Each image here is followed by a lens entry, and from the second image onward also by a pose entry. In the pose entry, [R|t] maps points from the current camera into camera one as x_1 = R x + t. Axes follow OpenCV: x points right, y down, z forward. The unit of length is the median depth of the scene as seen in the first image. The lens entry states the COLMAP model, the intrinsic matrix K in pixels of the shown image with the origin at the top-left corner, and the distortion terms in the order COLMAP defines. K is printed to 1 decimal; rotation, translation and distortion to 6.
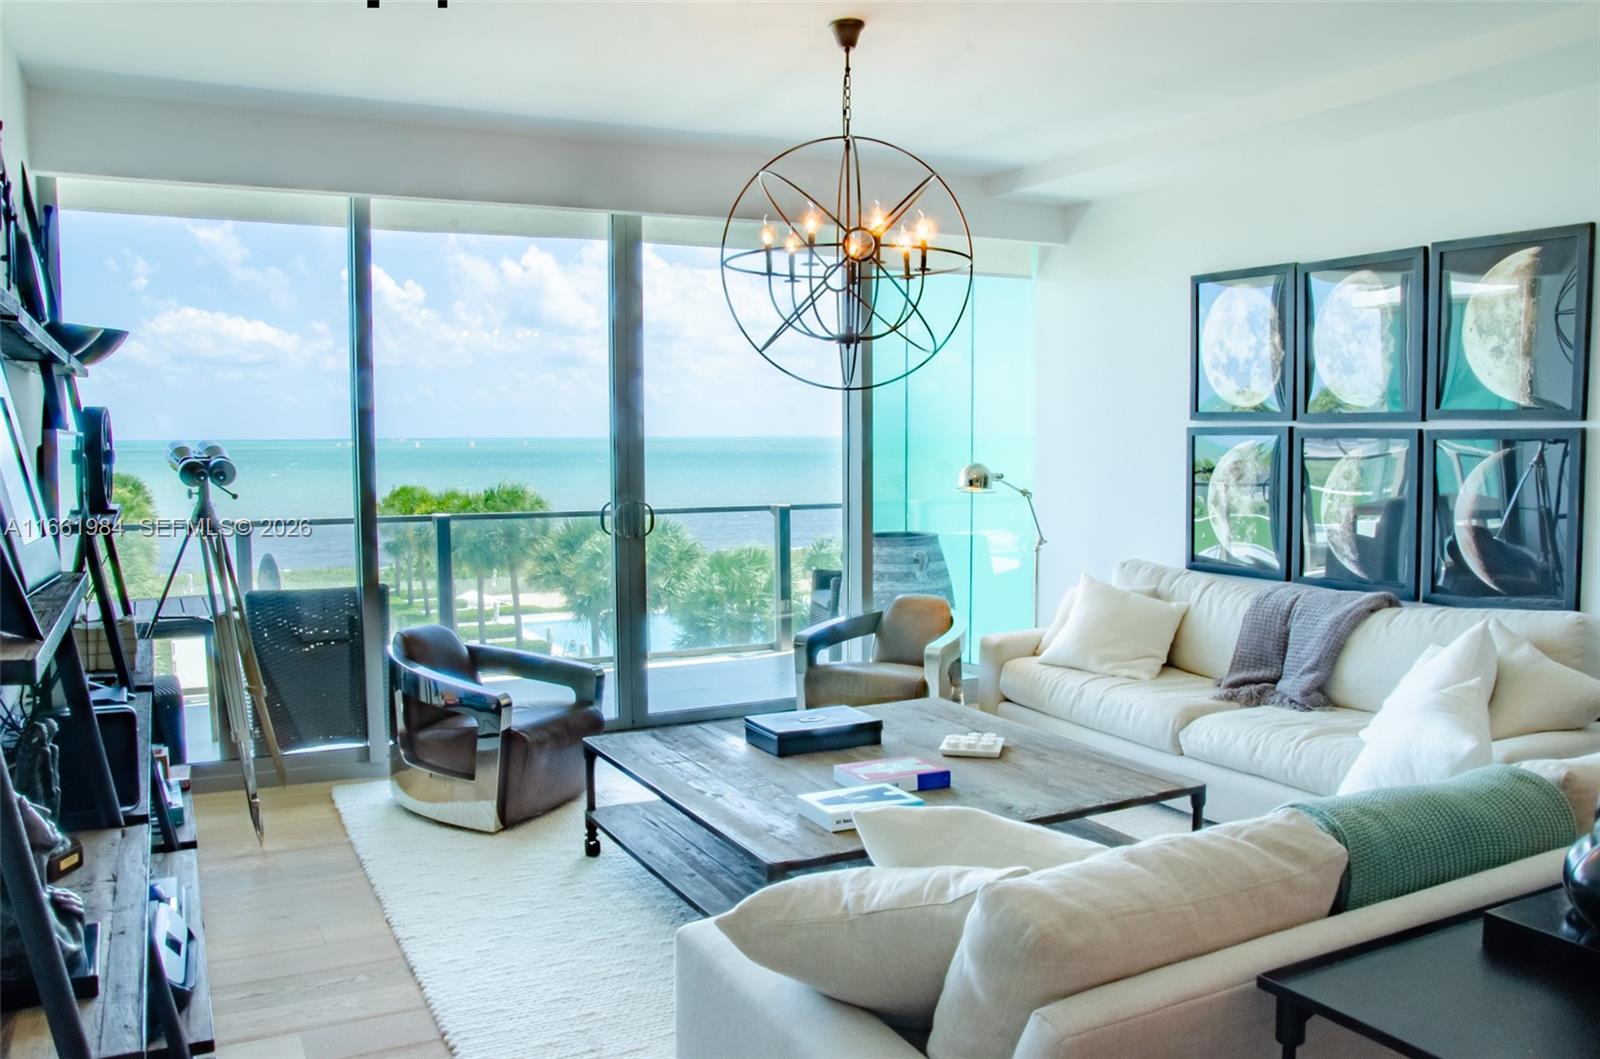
lens RADIAL K [[1260.2, 0, 801.7], [0, 1260.2, 524.8], [0, 0, 1]] dist [-0.080876, 0.002229]
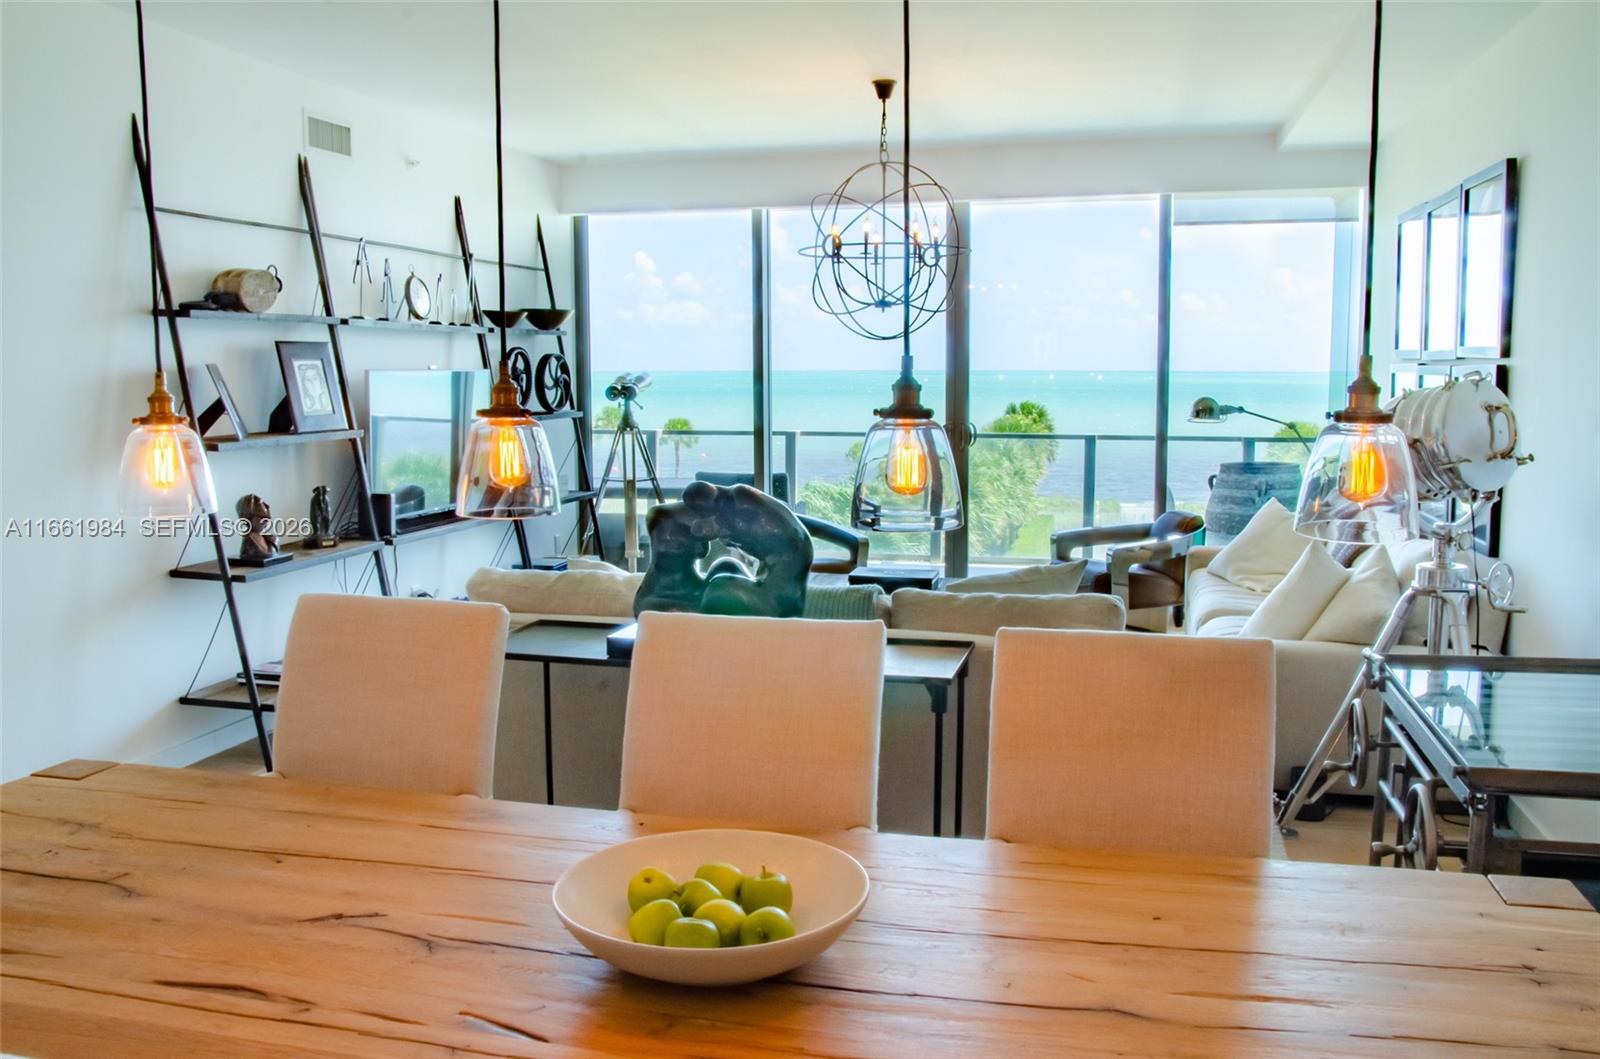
lens RADIAL K [[1260.2, 0, 806.2], [0, 1260.2, 528.2], [0, 0, 1]] dist [-0.080876, 0.002229]
pose [[0.758321, 0.081684, -0.646743, 1.391898], [-0.045842, 0.996344, 0.072088, 0.009944], [0.650267, -0.025017, 0.759294, -0.228679]]
